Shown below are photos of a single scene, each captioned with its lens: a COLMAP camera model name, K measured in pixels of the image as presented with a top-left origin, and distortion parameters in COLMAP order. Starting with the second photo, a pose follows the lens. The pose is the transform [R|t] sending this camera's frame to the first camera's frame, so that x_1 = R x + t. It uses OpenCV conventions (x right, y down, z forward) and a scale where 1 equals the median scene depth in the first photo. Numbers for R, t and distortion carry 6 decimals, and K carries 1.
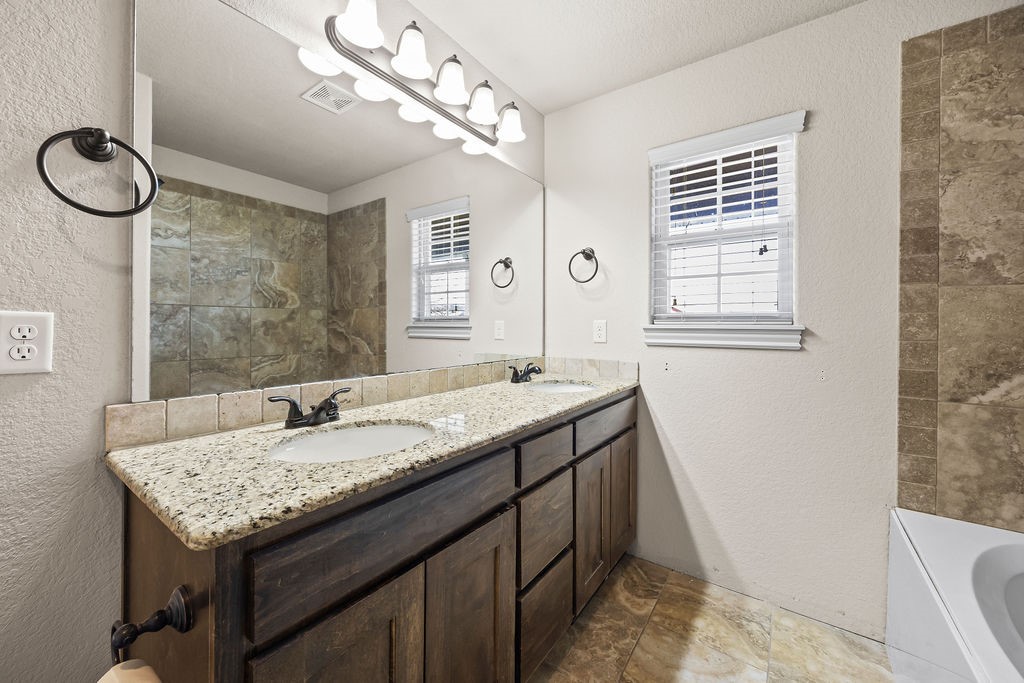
lens RADIAL K [[390.2, 0, 505.8], [0, 390.2, 330.2], [0, 0, 1]] dist [-0.003749, 0.000387]
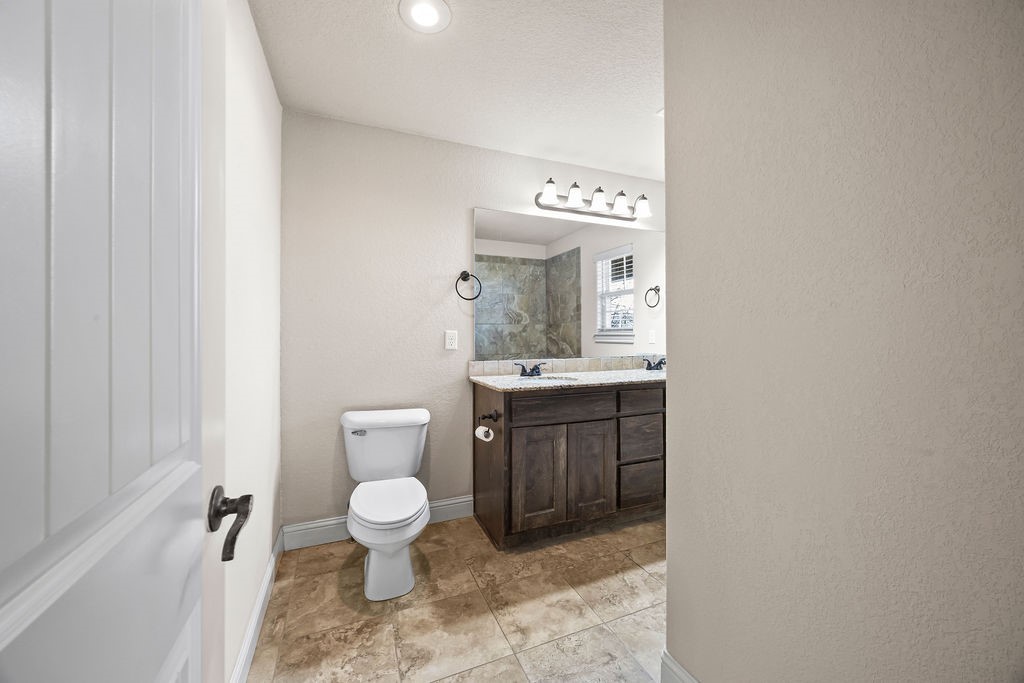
lens RADIAL K [[390.2, 0, 505.8], [0, 390.2, 330.2], [0, 0, 1]] dist [-0.003749, 0.000387]
pose [[0.849187, -0.014938, -0.527882, 0.866998], [0.002982, 0.999720, -0.023493, 0.023311], [0.528084, 0.018375, 0.848993, -1.503524]]
